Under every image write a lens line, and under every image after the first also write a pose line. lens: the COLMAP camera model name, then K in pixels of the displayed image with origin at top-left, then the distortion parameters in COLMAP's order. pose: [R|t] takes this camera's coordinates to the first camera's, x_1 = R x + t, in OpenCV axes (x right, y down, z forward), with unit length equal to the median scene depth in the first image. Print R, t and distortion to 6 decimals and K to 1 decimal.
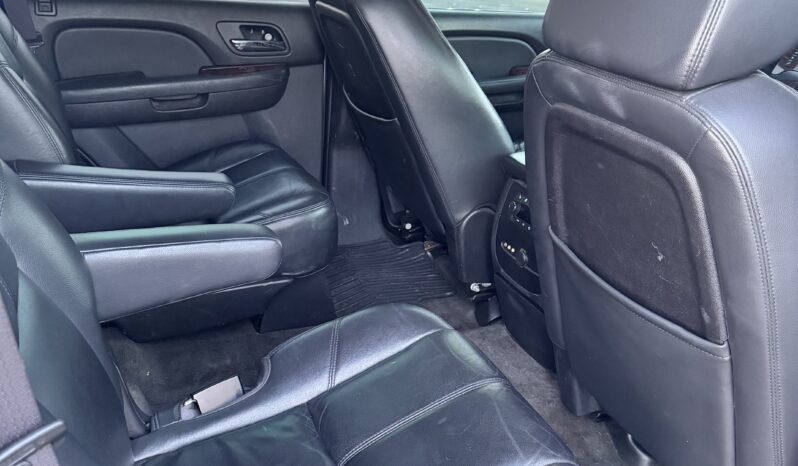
lens RADIAL K [[695.9, 0, 422.4], [0, 695.9, 233.3], [0, 0, 1]] dist [0.161078, -0.301919]
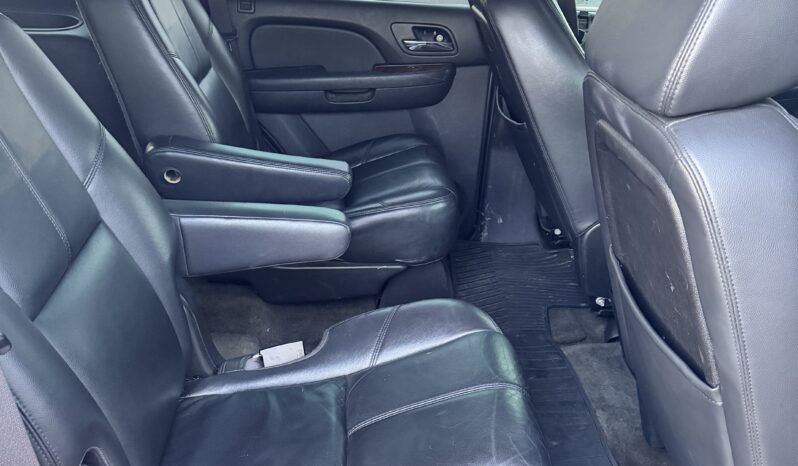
lens RADIAL K [[695.9, 0, 422.4], [0, 695.9, 233.3], [0, 0, 1]] dist [0.161078, -0.301919]
pose [[0.946079, 0.118928, -0.301314, 0.133245], [-0.117870, 0.992791, 0.021759, -0.009190], [0.301730, 0.014930, 0.953277, -0.007600]]
